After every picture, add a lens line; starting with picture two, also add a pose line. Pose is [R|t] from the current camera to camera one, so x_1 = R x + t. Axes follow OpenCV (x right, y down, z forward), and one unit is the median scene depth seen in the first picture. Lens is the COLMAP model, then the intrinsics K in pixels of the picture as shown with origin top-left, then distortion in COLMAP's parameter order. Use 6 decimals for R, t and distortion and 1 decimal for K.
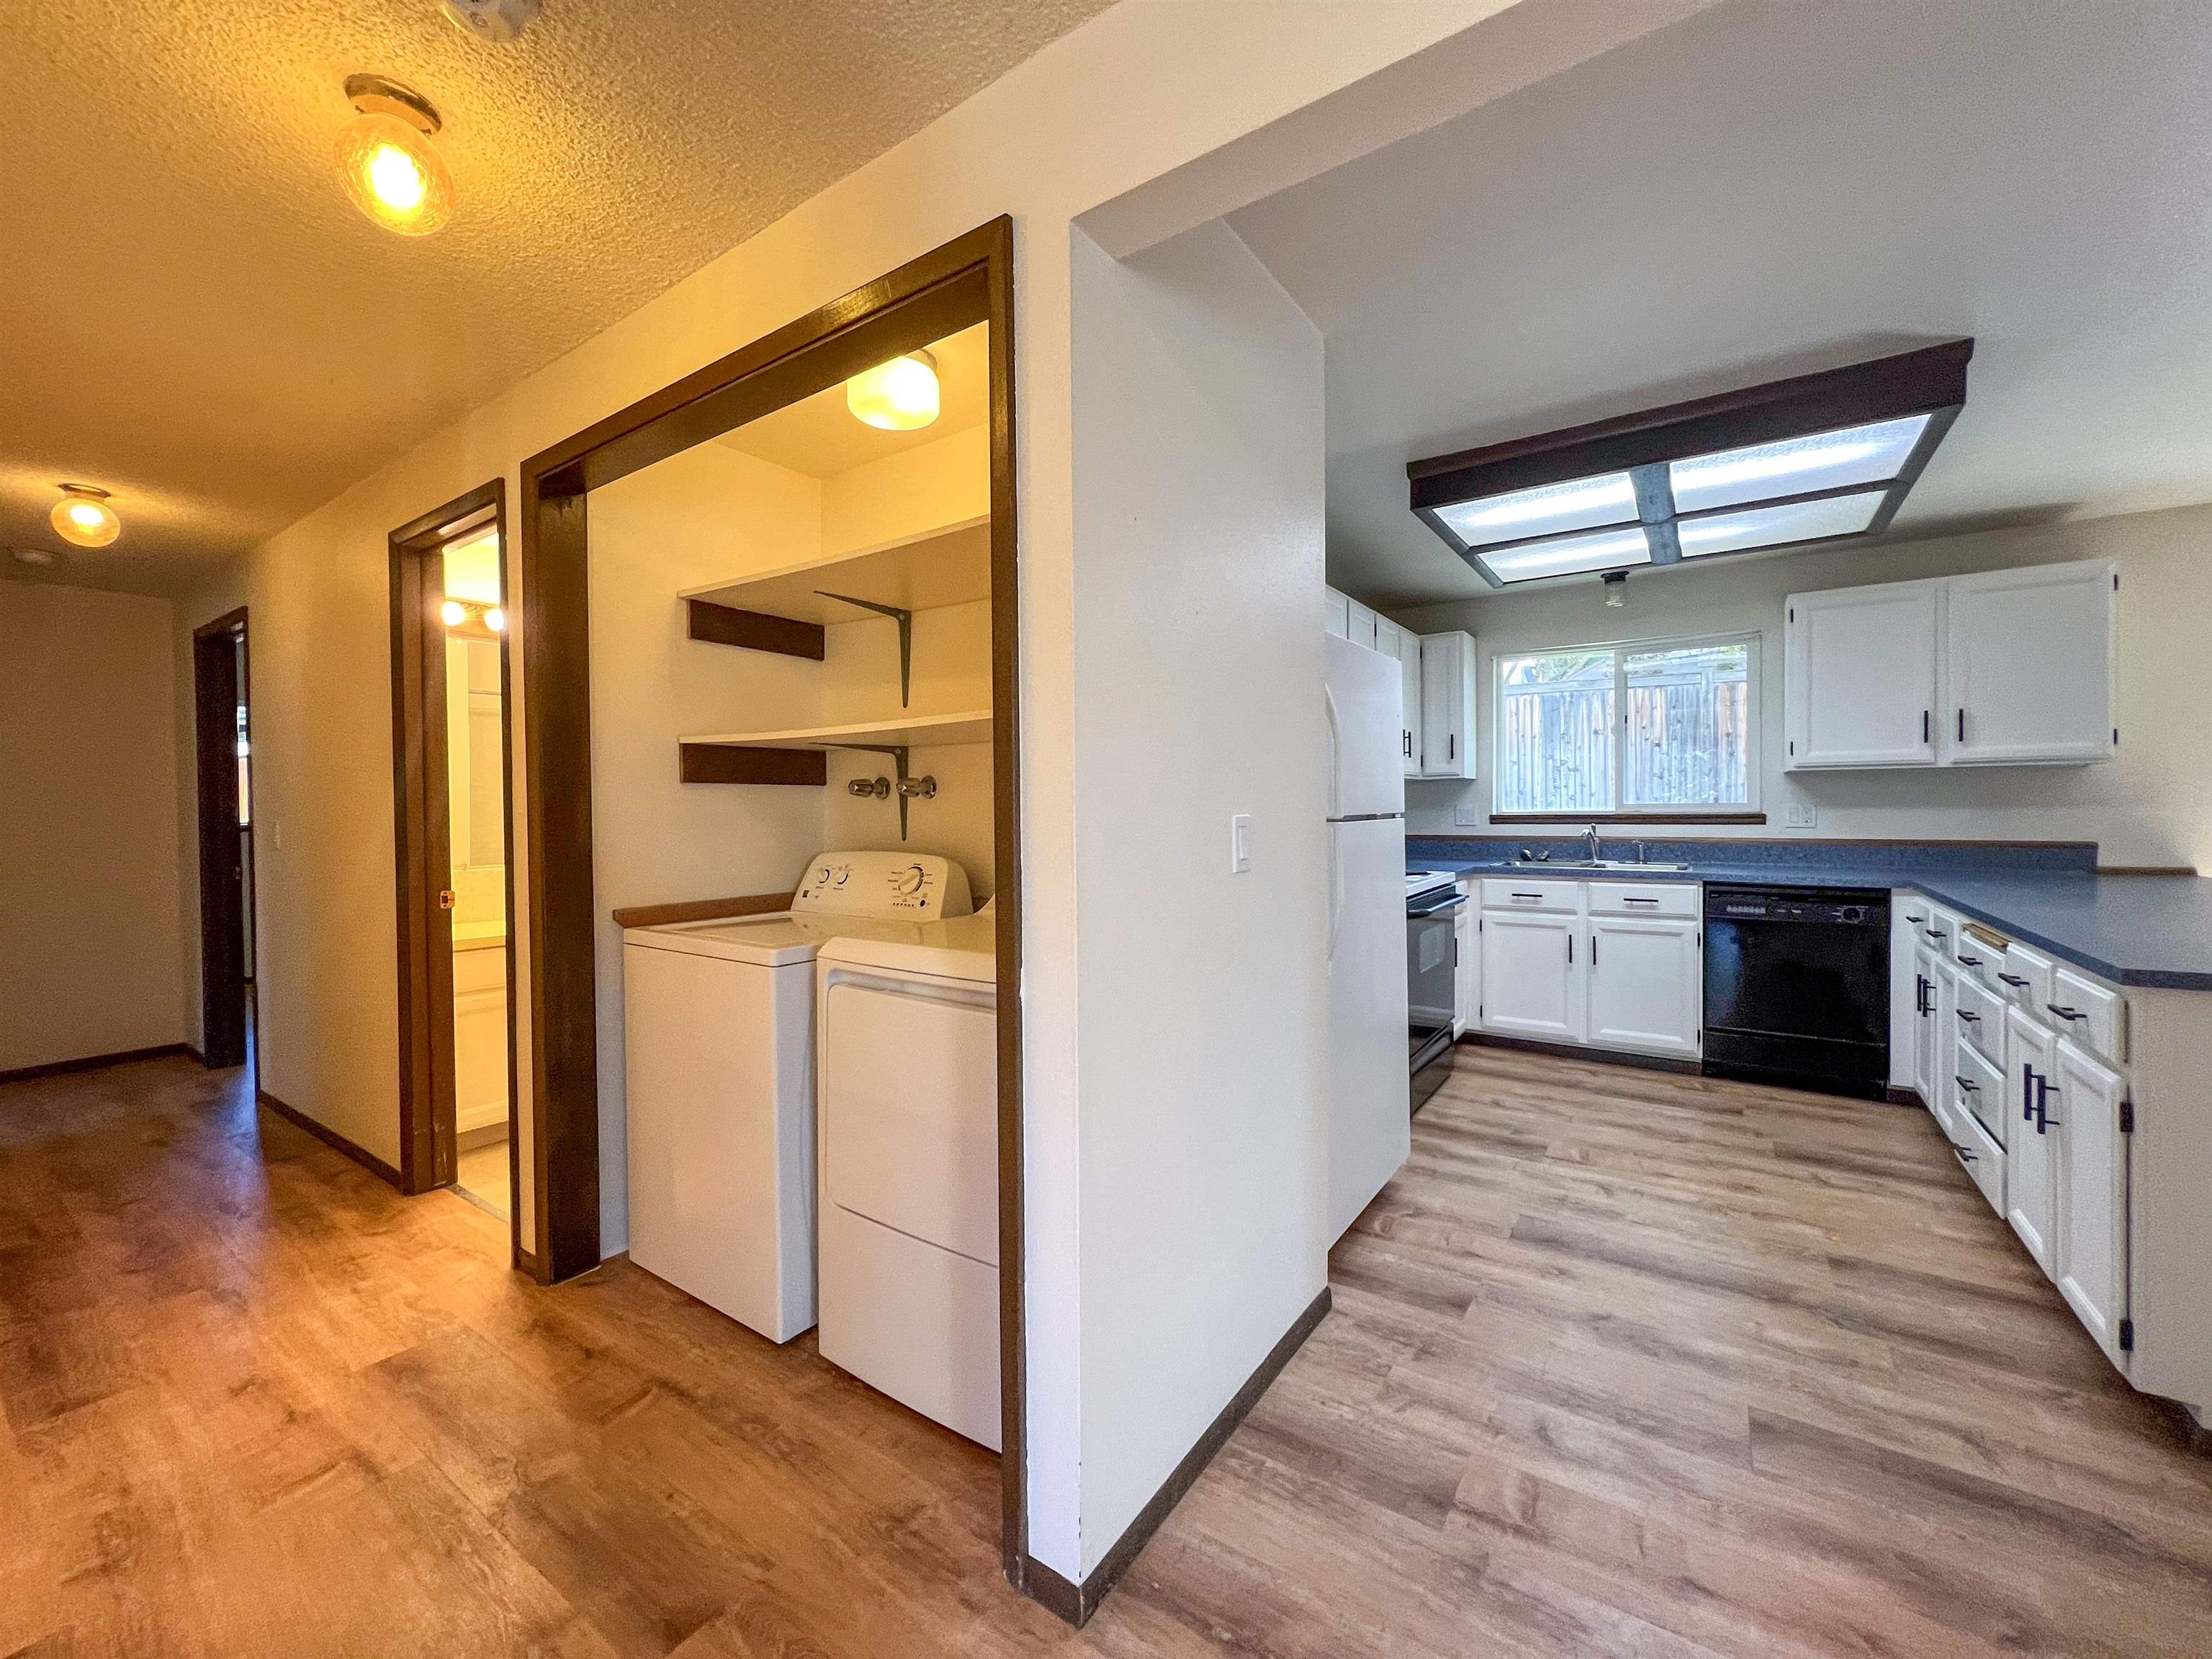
lens RADIAL K [[895.8, 0, 1108.9], [0, 895.8, 825.7], [0, 0, 1]] dist [0.000788, -0.000877]
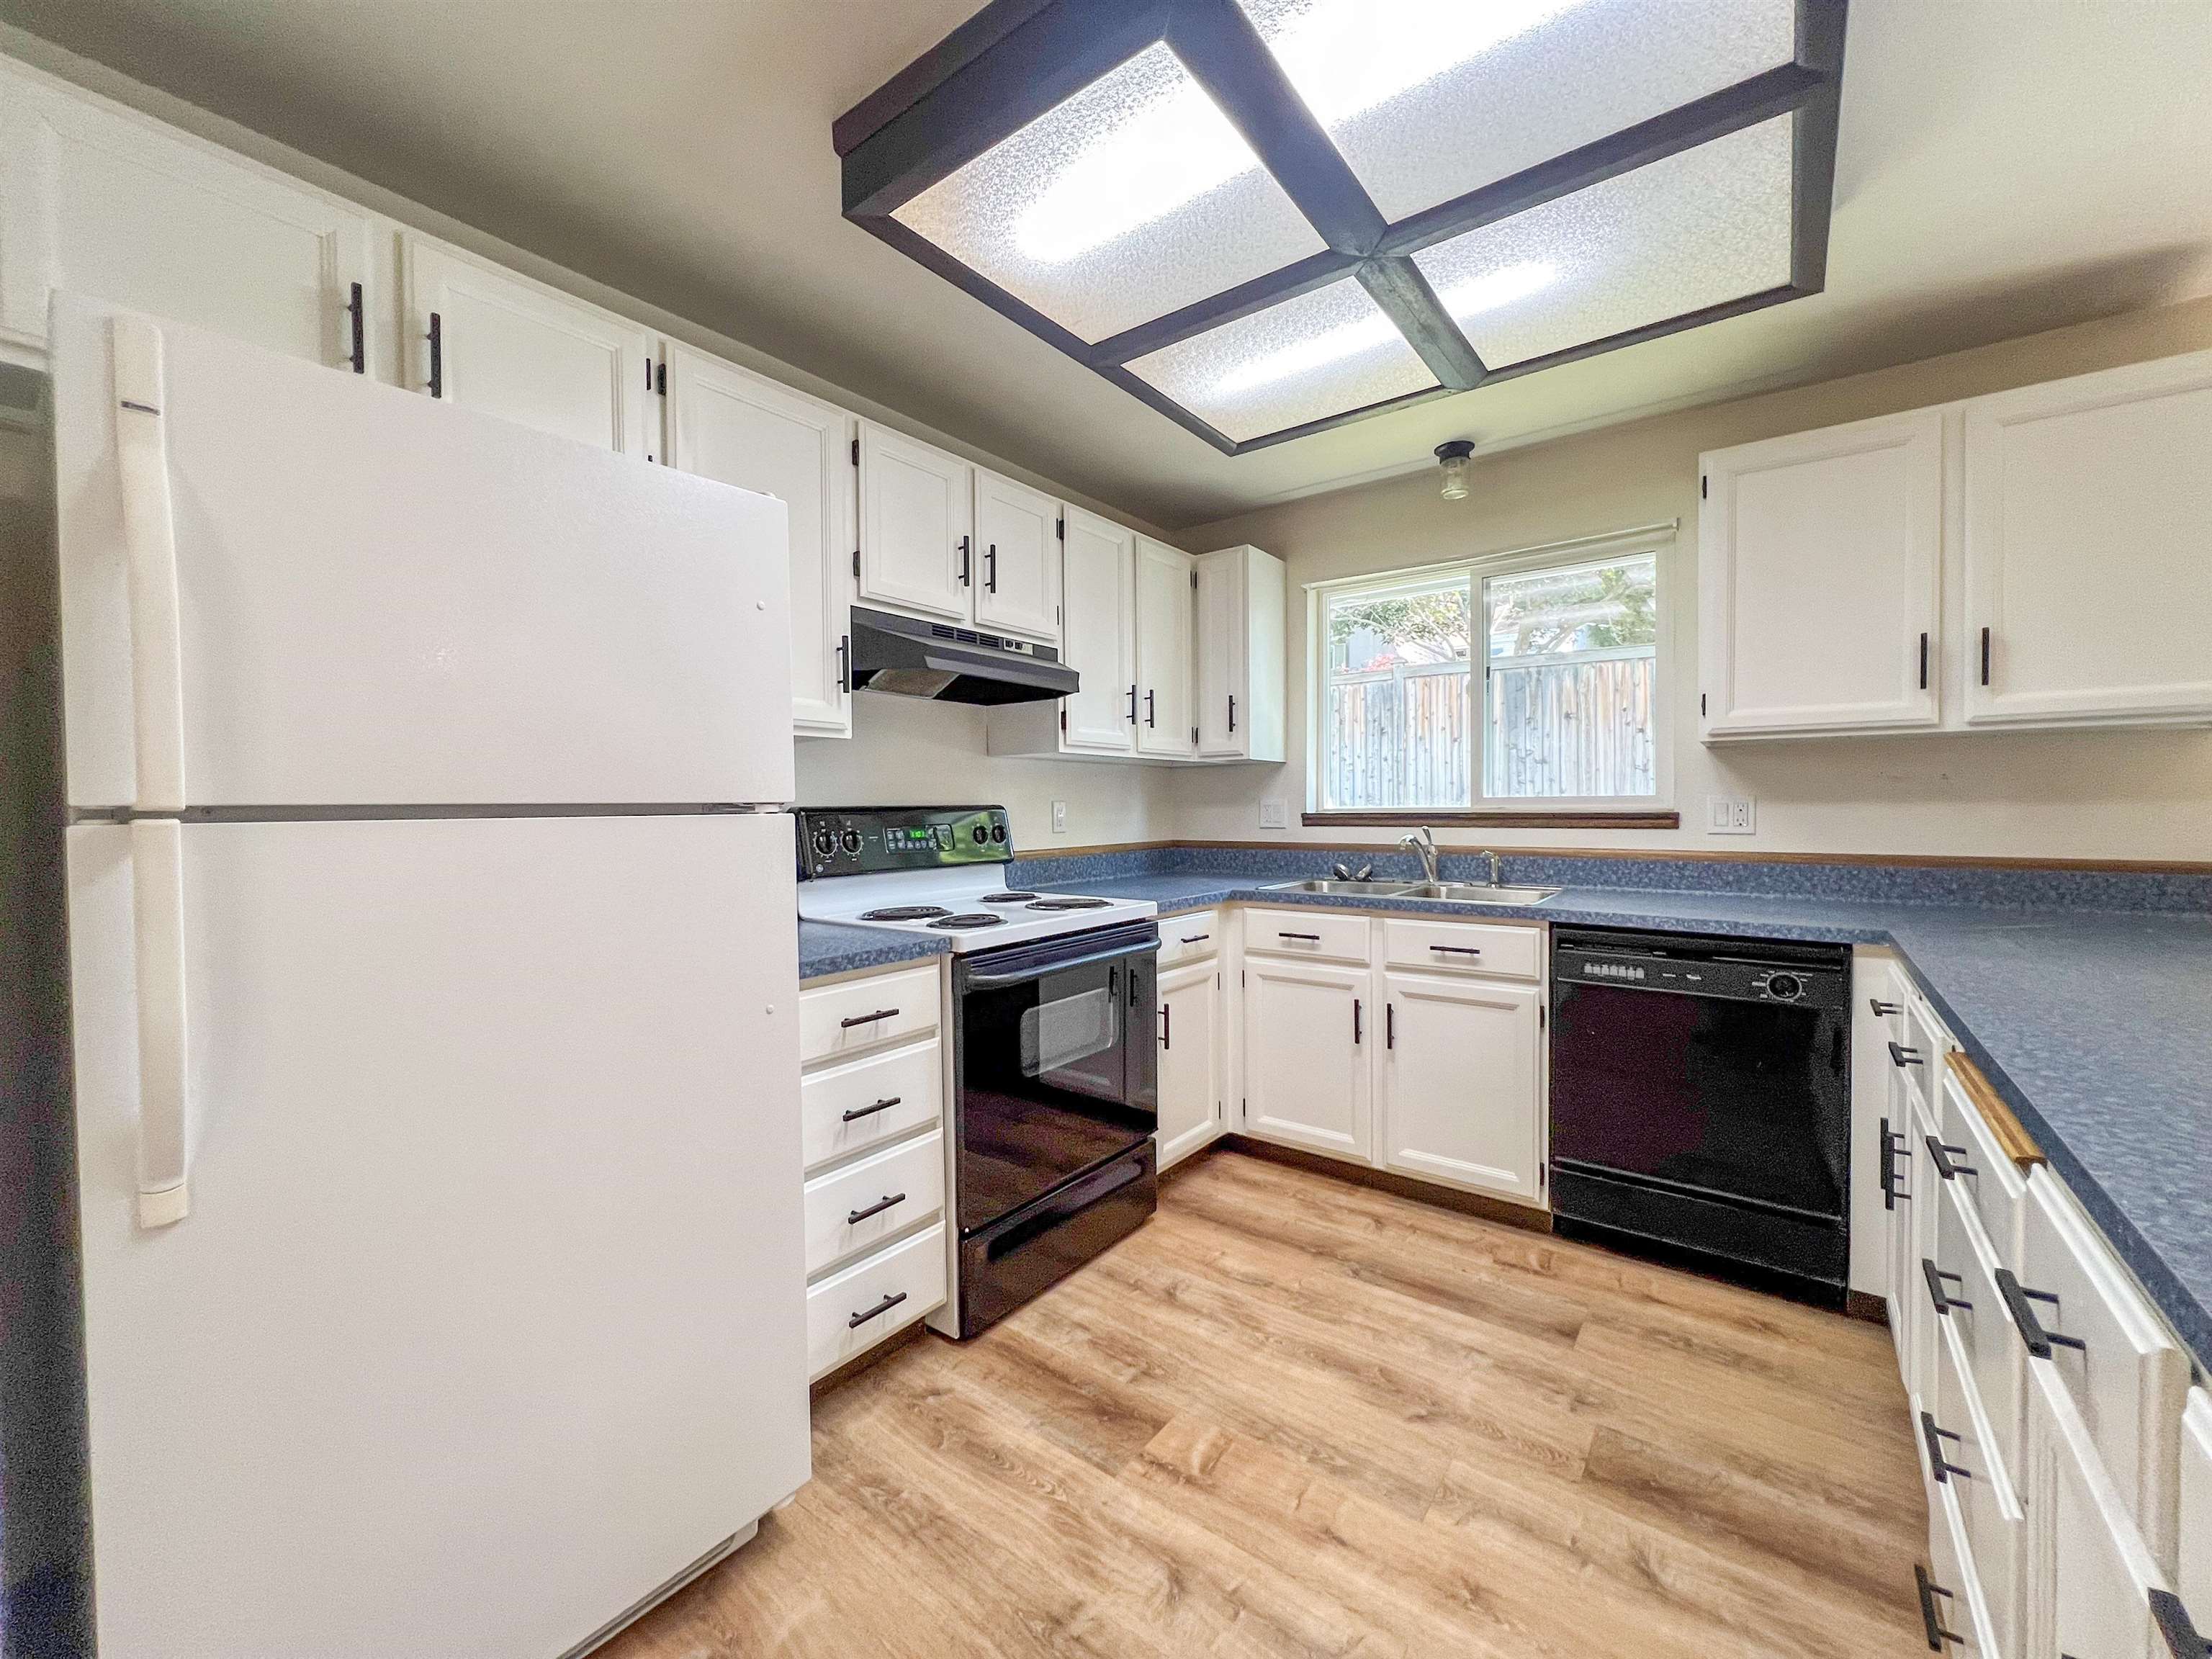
lens RADIAL K [[895.8, 0, 1108.9], [0, 895.8, 825.7], [0, 0, 1]] dist [0.000788, -0.000877]
pose [[0.998796, 0.006291, -0.048653, 0.396276], [-0.006291, 0.999980, 0.000155, -0.001426], [0.048653, 0.000151, 0.998816, 0.379411]]
